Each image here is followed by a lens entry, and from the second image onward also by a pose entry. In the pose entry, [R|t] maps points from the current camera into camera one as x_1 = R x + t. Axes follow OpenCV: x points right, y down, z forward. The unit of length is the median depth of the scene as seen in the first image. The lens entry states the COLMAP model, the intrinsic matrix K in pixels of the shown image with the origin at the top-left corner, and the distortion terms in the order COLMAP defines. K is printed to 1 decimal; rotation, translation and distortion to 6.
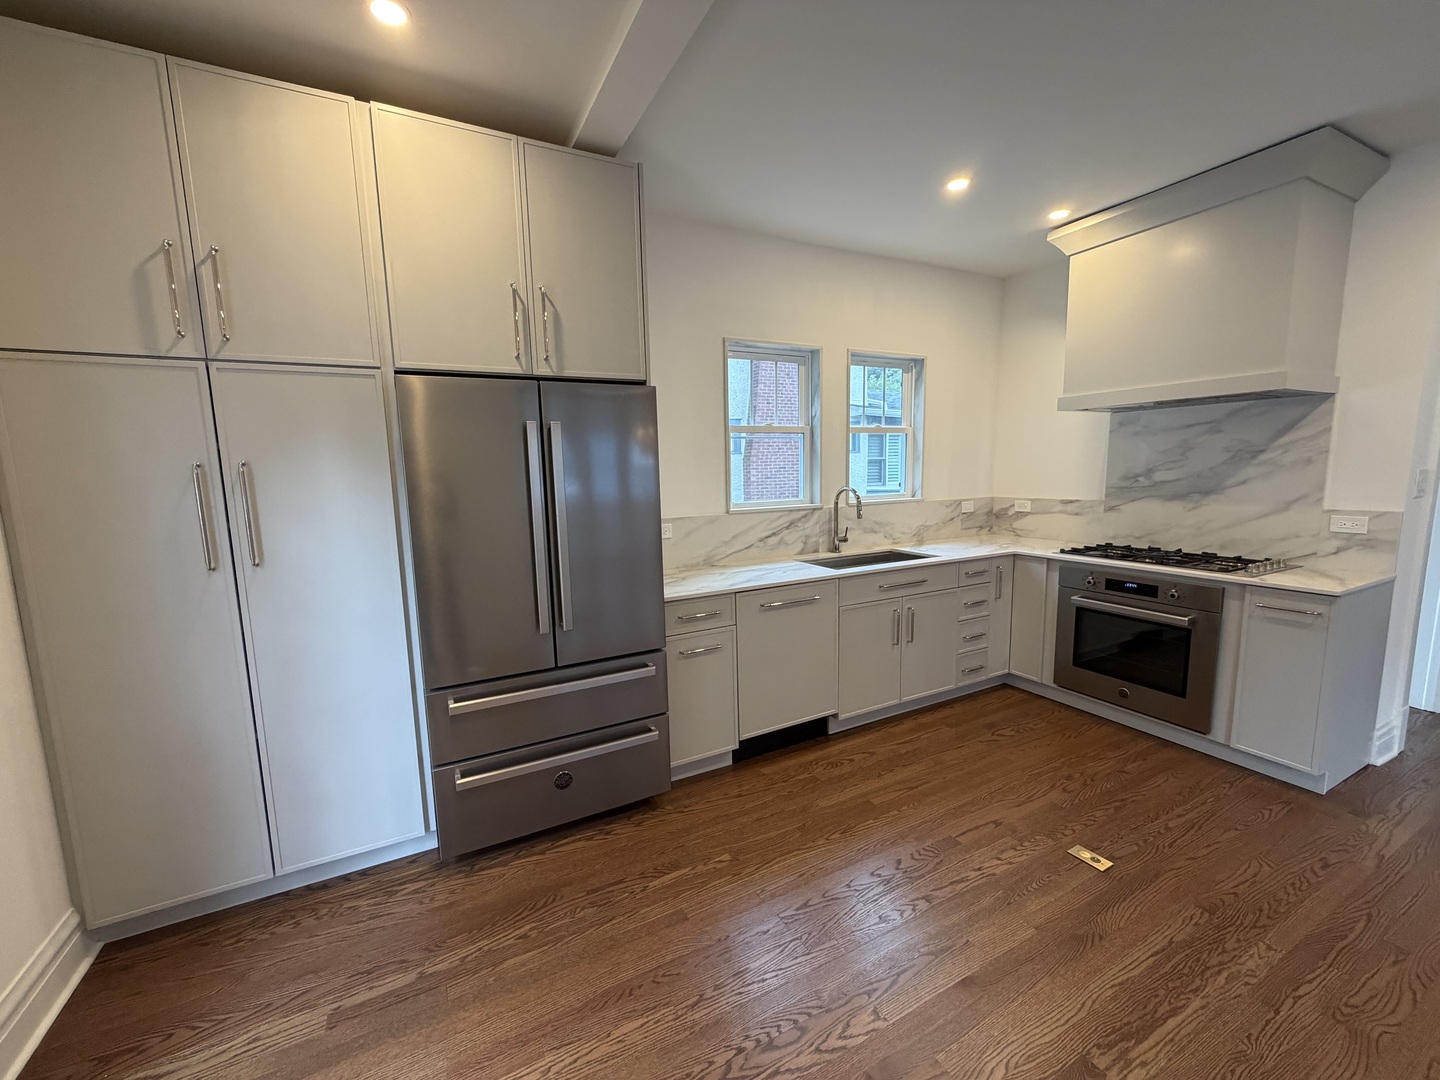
lens RADIAL K [[578.0, 0, 717.4], [0, 578.0, 539.0], [0, 0, 1]] dist [0.001407, -0.000305]
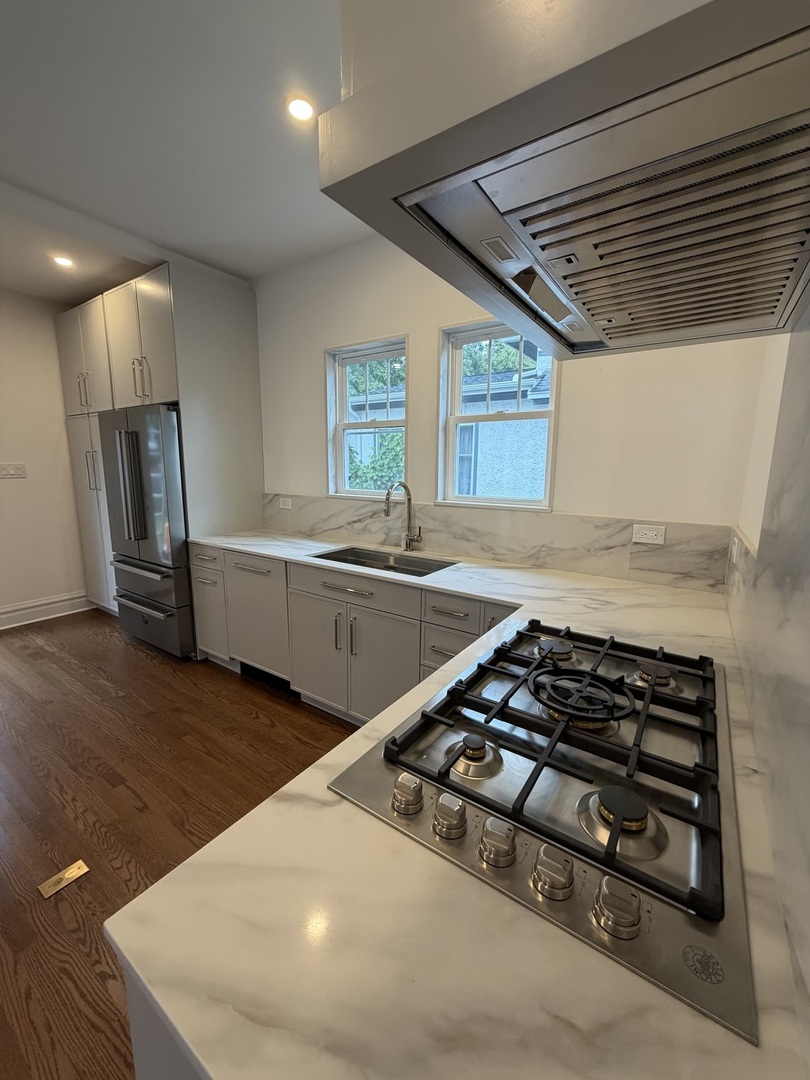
lens RADIAL K [[433.5, 0, 403.3], [0, 433.5, 541.0], [0, 0, 1]] dist [0.001407, -0.000305]
pose [[0.468341, 0.176953, -0.865647, 0.848288], [-0.137843, 0.982376, 0.126237, -0.084536], [0.872729, 0.060202, 0.484479, 0.668071]]
